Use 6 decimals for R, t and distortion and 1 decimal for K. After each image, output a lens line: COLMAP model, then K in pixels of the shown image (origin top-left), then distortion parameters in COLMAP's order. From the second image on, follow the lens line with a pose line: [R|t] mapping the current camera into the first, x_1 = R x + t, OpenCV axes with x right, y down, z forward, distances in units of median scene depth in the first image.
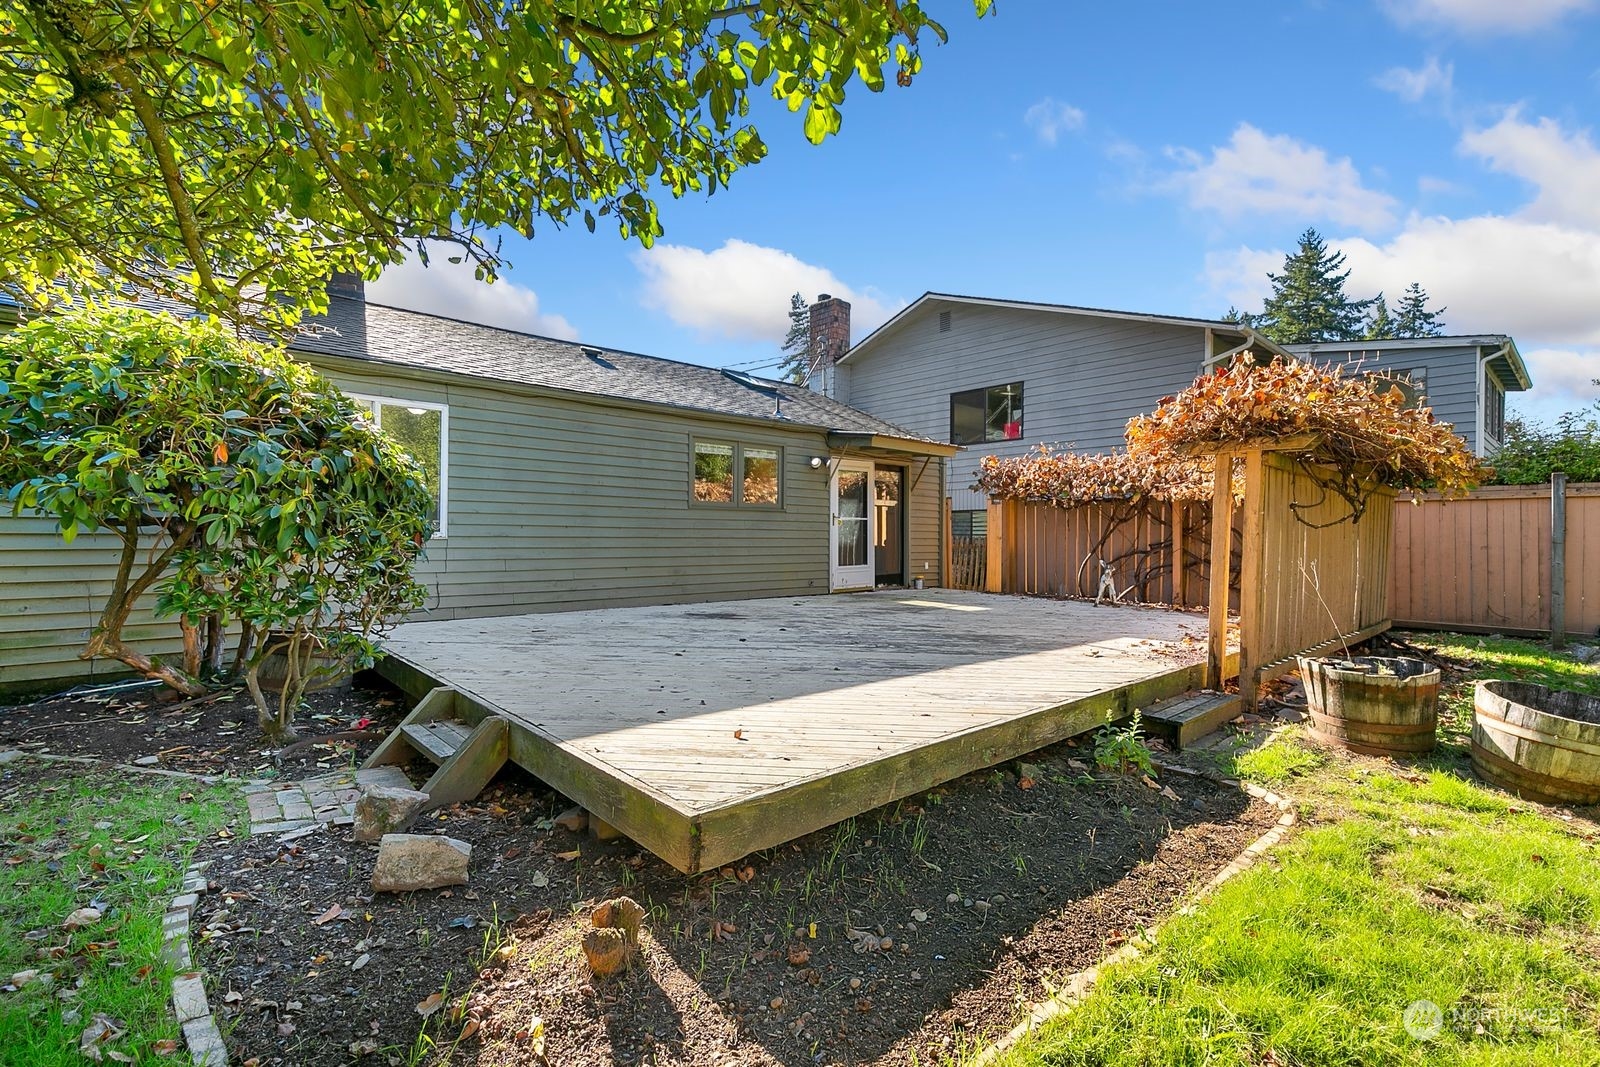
lens RADIAL K [[719.8, 0, 801.3], [0, 719.8, 535.0], [0, 0, 1]] dist [0.012436, -0.000593]
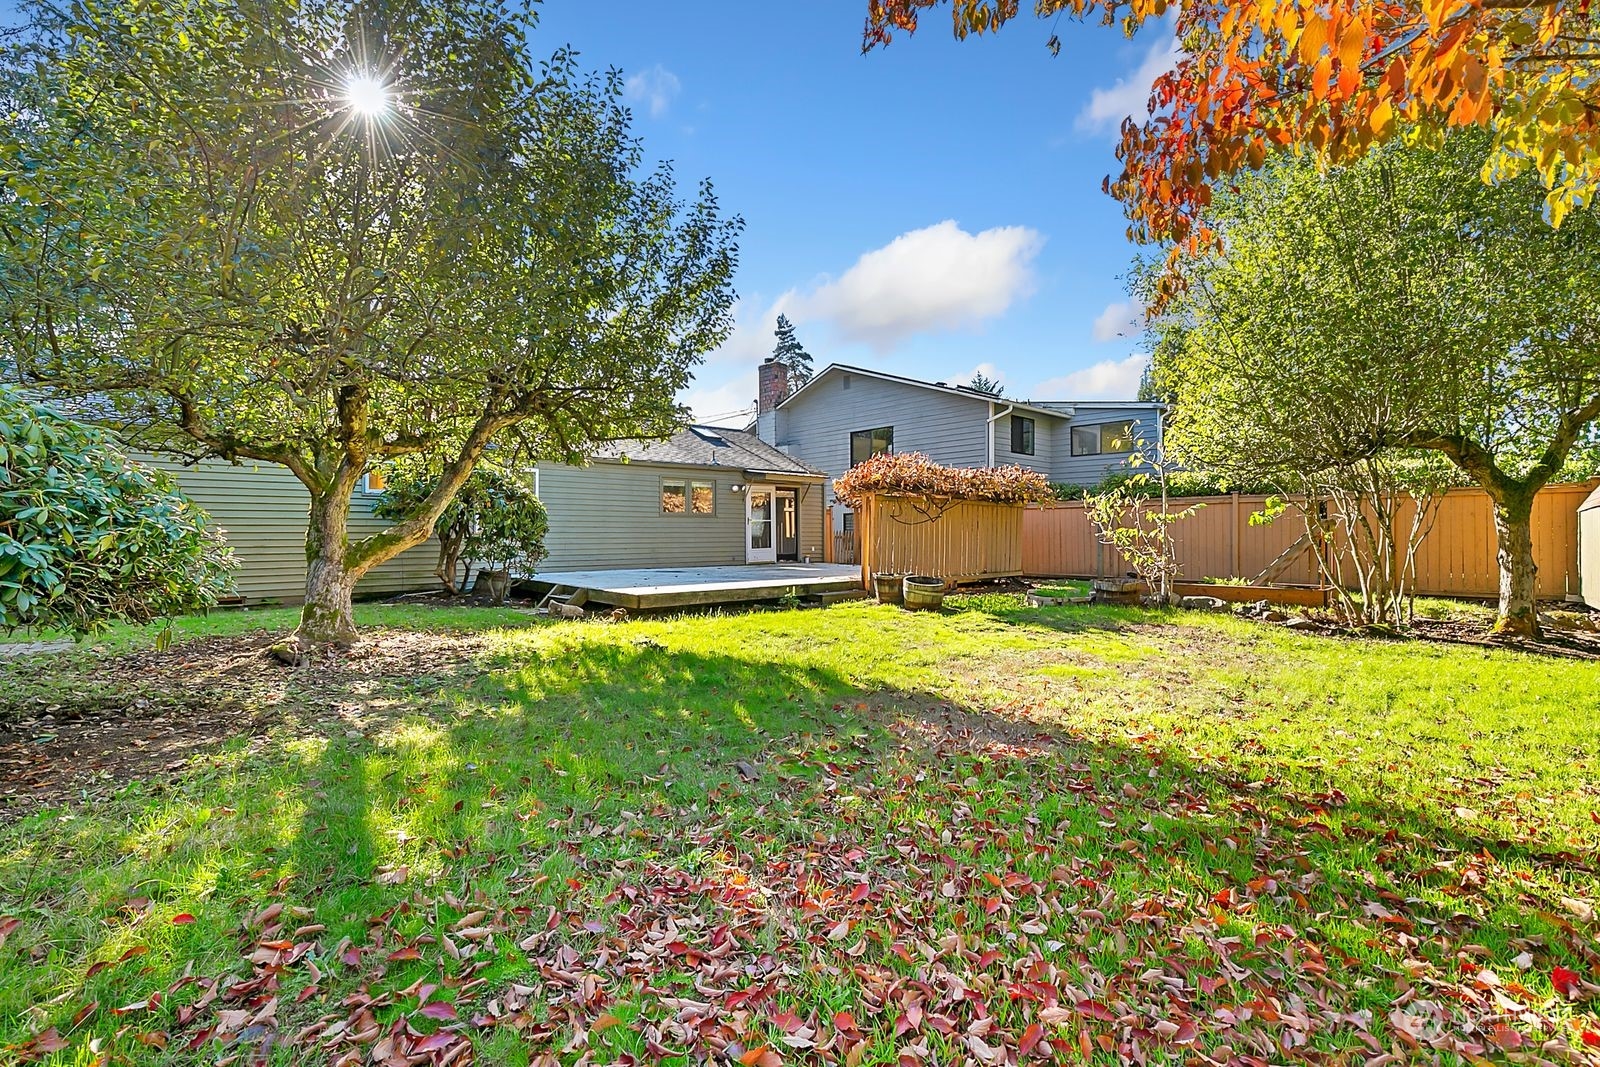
lens RADIAL K [[719.8, 0, 798.5], [0, 719.8, 531.5], [0, 0, 1]] dist [0.012436, -0.000593]
pose [[0.999891, -0.010139, -0.010748, 0.179191], [0.010118, 0.999947, -0.002001, 0.007387], [0.010768, 0.001892, 0.999940, -0.686460]]
